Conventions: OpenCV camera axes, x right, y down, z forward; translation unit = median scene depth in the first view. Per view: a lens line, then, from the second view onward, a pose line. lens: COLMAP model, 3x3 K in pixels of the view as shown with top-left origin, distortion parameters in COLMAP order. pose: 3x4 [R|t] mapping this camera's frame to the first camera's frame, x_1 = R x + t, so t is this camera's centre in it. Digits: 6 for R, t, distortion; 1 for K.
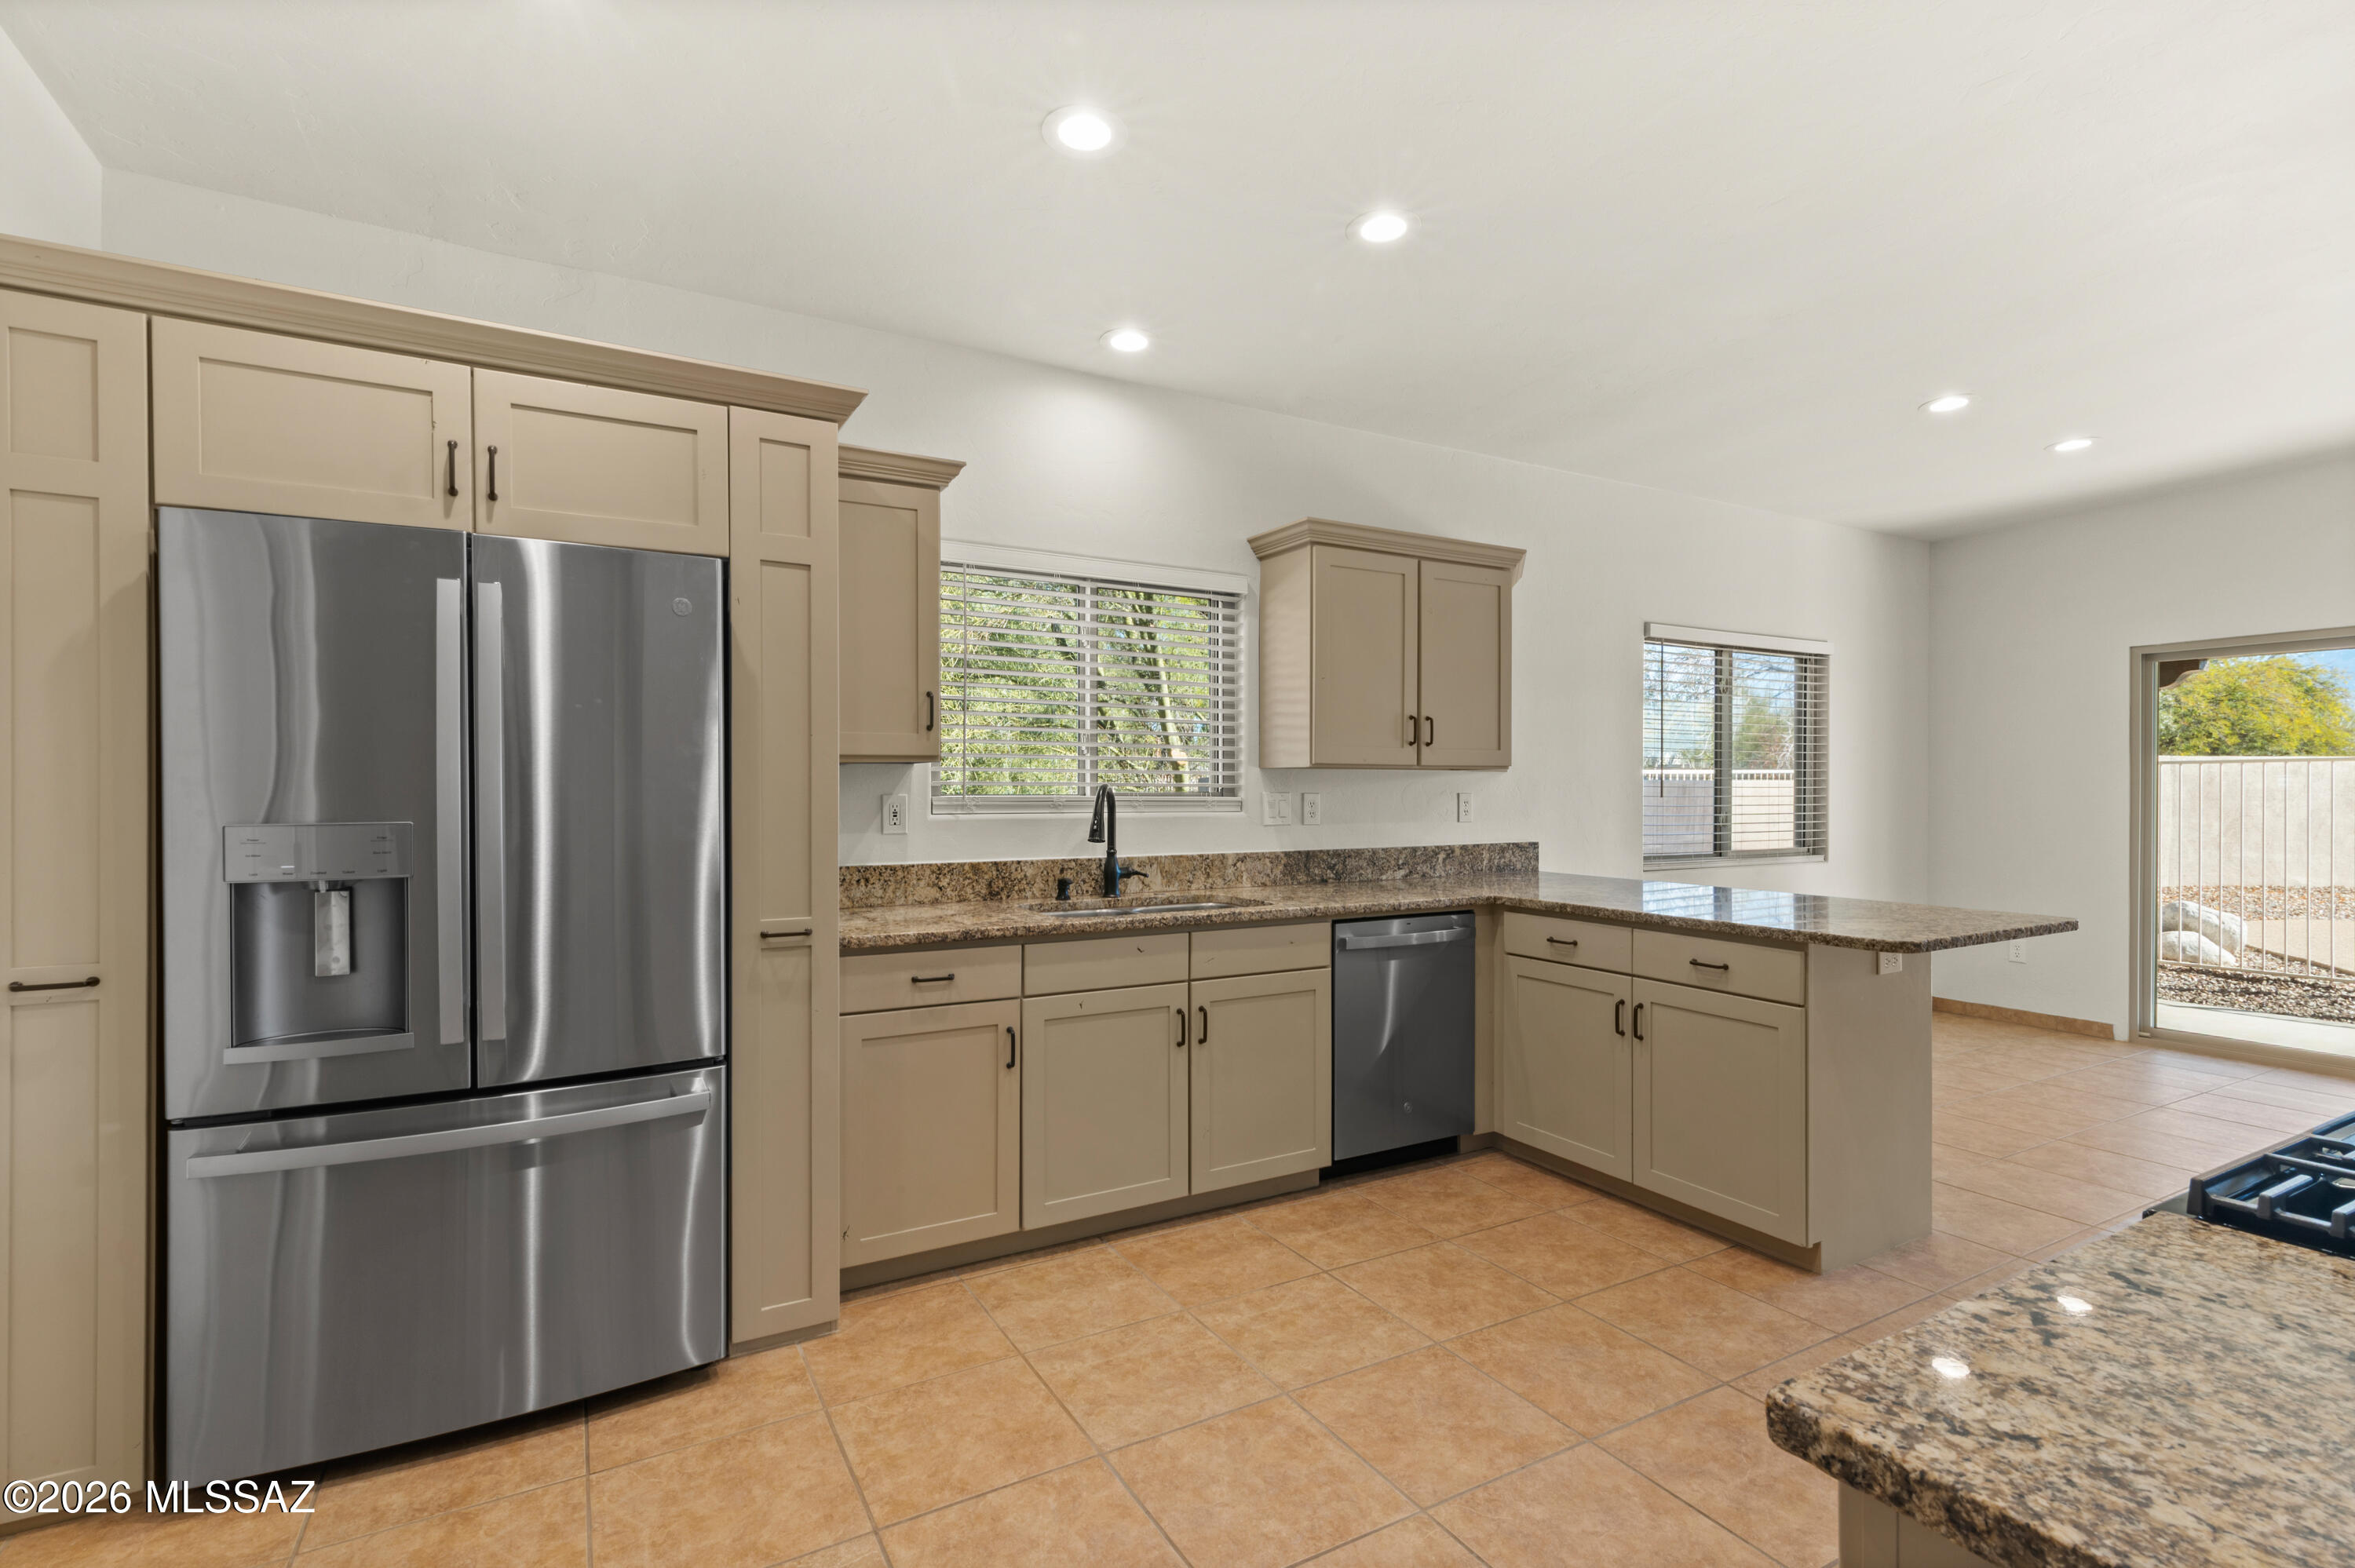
lens RADIAL K [[1088.1, 0, 1198.8], [0, 1088.1, 792.6], [0, 0, 1]] dist [0.012461, -0.000120]
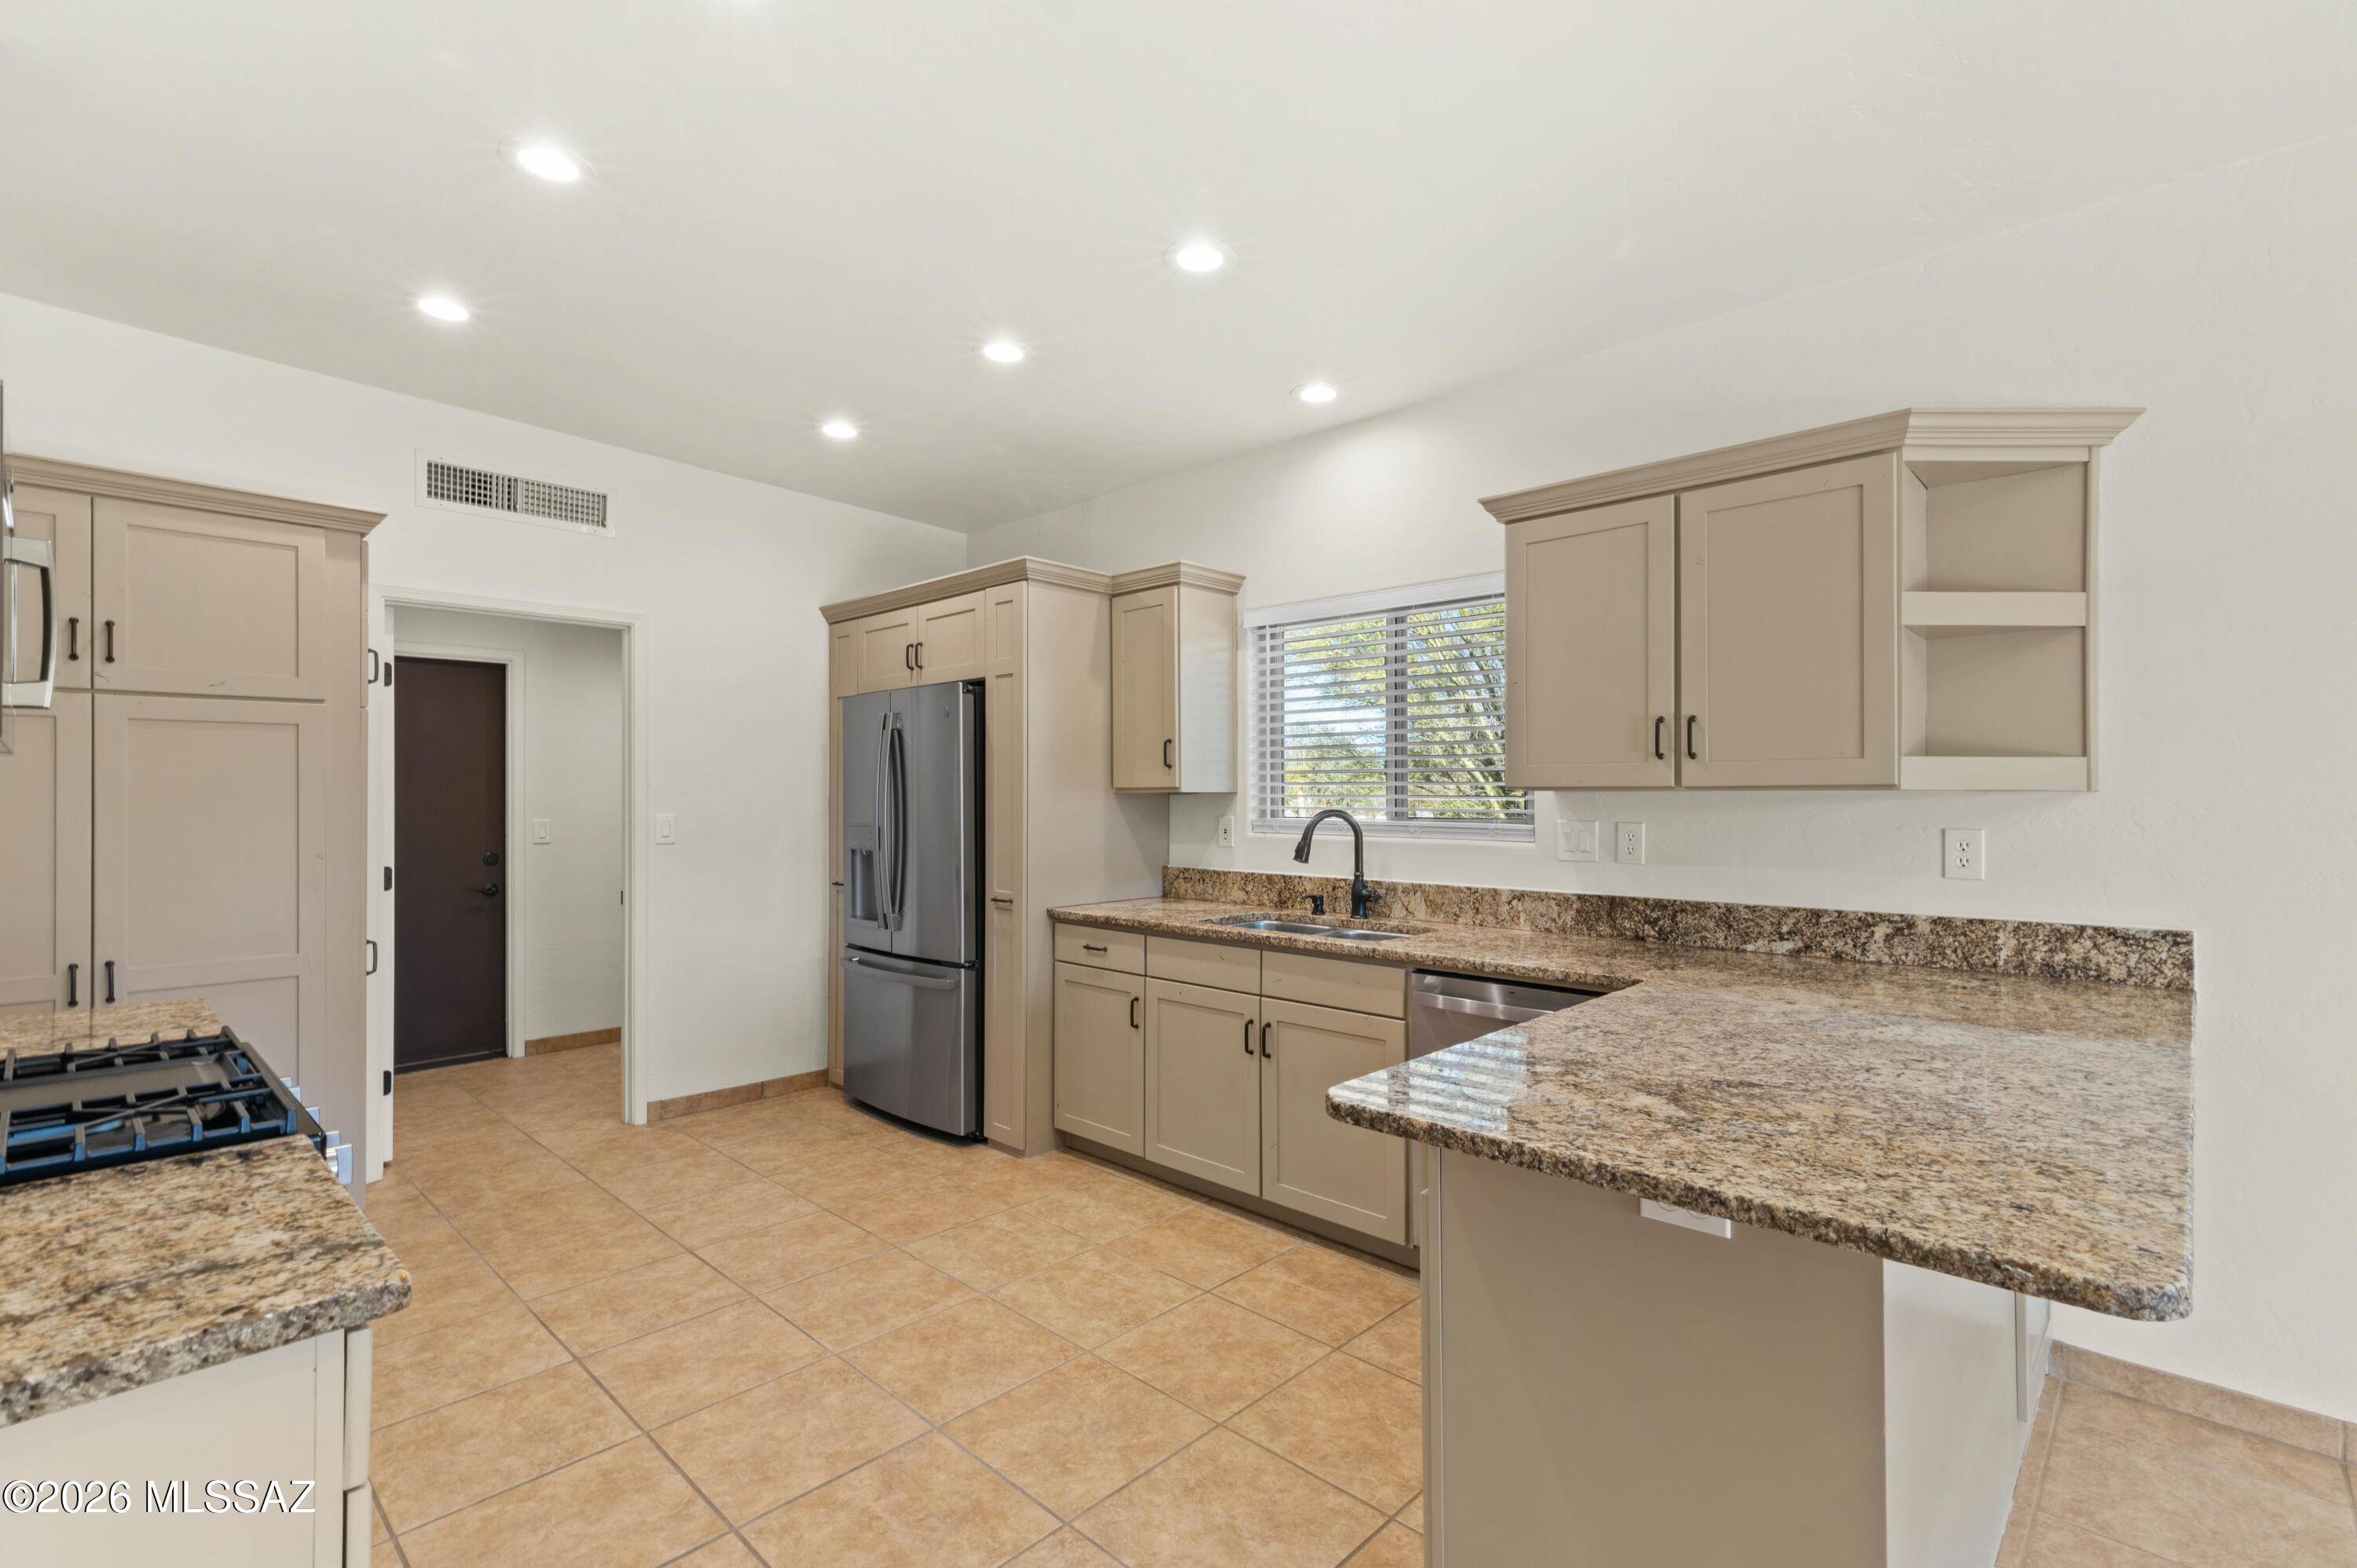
lens RADIAL K [[1089.1, 0, 1199.9], [0, 1089.1, 792.6], [0, 0, 1]] dist [0.012461, -0.000120]
pose [[0.283042, -0.003244, -0.959102, 0.953987], [-0.005584, 0.999972, -0.005030, -0.019154], [0.959091, 0.006779, 0.283016, 0.612059]]
